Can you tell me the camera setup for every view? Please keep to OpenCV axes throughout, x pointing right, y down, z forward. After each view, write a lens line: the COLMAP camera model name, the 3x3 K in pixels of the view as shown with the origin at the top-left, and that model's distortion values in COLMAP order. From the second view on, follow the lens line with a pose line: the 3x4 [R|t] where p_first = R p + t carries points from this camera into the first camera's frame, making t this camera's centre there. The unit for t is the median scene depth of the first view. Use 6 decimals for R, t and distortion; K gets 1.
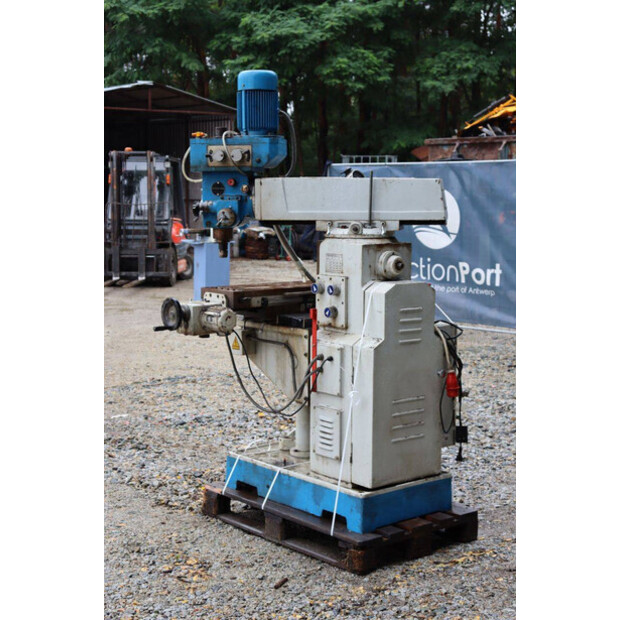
lens RADIAL K [[1135.7, 0, 310.0], [0, 1135.7, 310.0], [0, 0, 1]] dist [0.224429, 0.007626]
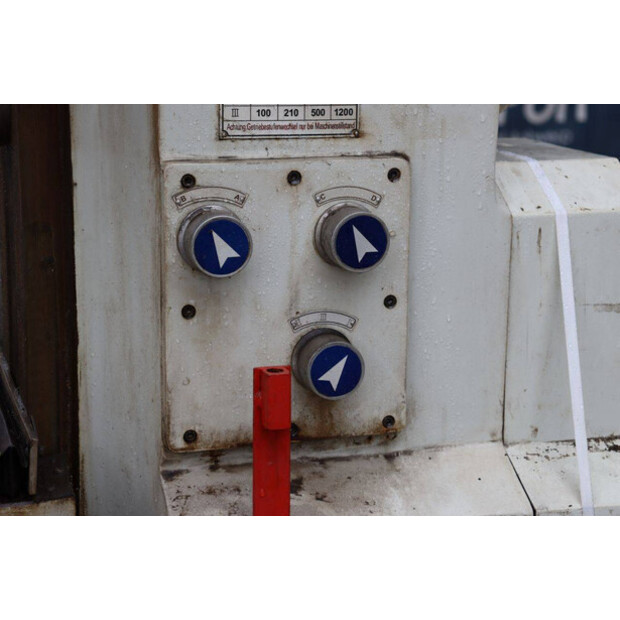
lens RADIAL K [[1415.9, 0, 310.0], [0, 1415.9, 310.0], [0, 0, 1]] dist [0.360330, 0.297967]
pose [[0.387385, -0.205595, 0.898701, -0.177599], [0.098069, 0.978475, 0.181572, -0.046318], [-0.916687, 0.017797, 0.399210, 0.906496]]
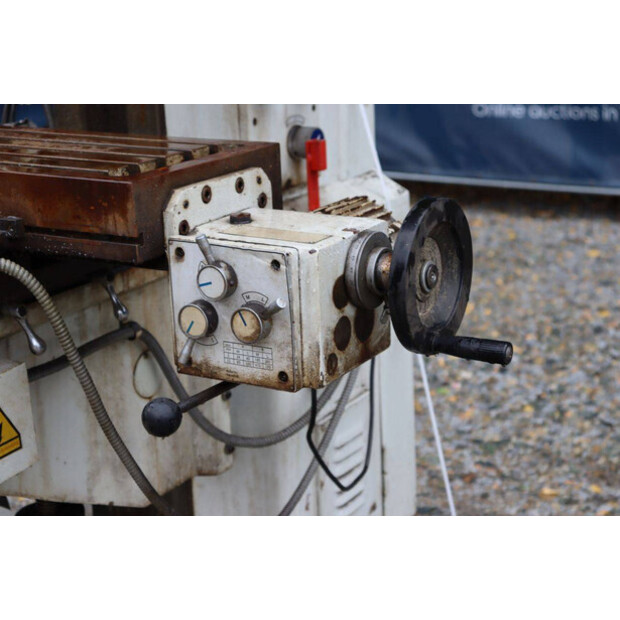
lens RADIAL K [[1244.2, 0, 327.9], [0, 1244.2, 302.9], [0, 0, 1]] dist [0.266263, -0.052027]
pose [[-0.346138, -0.243640, 0.905996, -0.332075], [0.146399, 0.939835, 0.308672, -0.066989], [-0.926691, 0.239480, -0.289644, 1.104286]]
